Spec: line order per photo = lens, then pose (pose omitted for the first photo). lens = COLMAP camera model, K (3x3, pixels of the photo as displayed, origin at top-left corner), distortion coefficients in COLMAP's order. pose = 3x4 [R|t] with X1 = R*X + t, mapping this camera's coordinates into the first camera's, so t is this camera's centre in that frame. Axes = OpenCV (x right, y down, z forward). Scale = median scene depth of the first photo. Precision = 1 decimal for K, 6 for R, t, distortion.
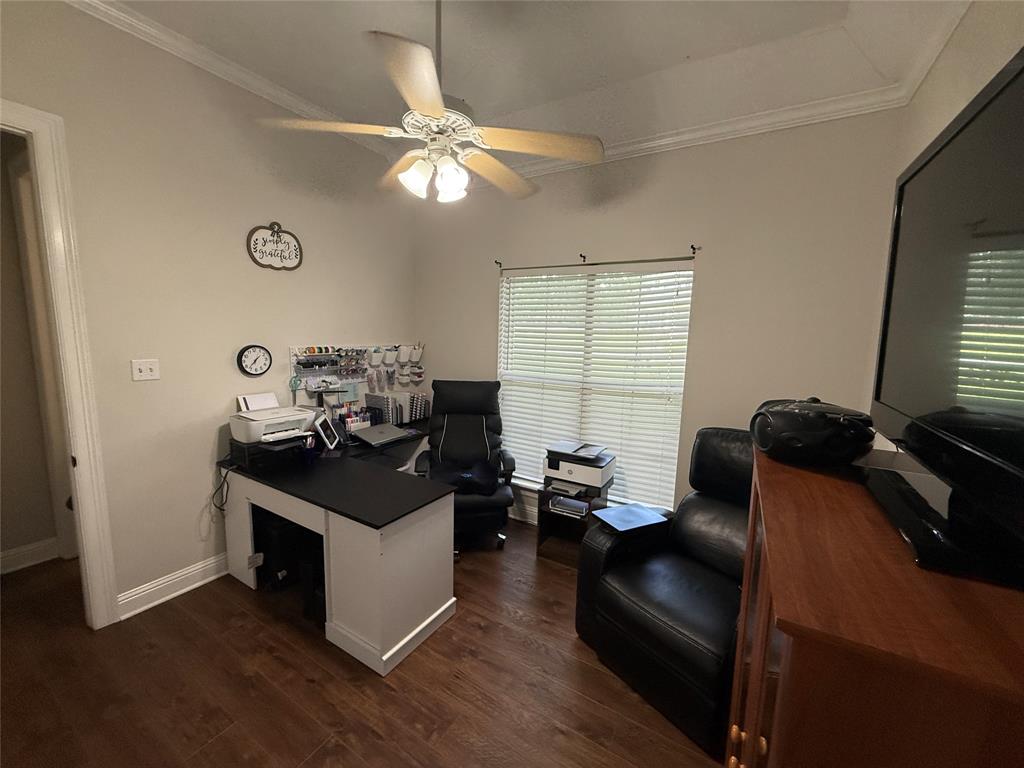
lens RADIAL K [[407.3, 0, 510.5], [0, 407.3, 385.1], [0, 0, 1]] dist [-0.003801, 0.000492]
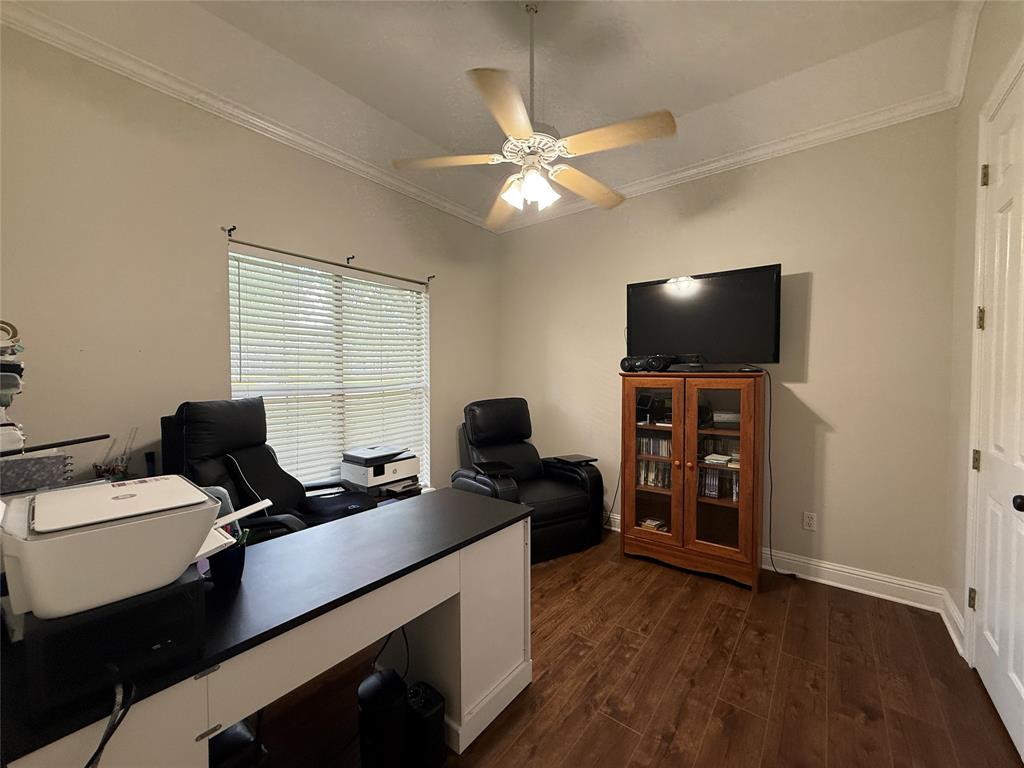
lens RADIAL K [[407.3, 0, 512.0], [0, 407.3, 381.0], [0, 0, 1]] dist [-0.003801, 0.000492]
pose [[0.110299, -0.039224, 0.993124, -1.240274], [0.131321, 0.991036, 0.024556, 0.008532], [-0.985185, 0.127710, 0.114461, 0.868242]]
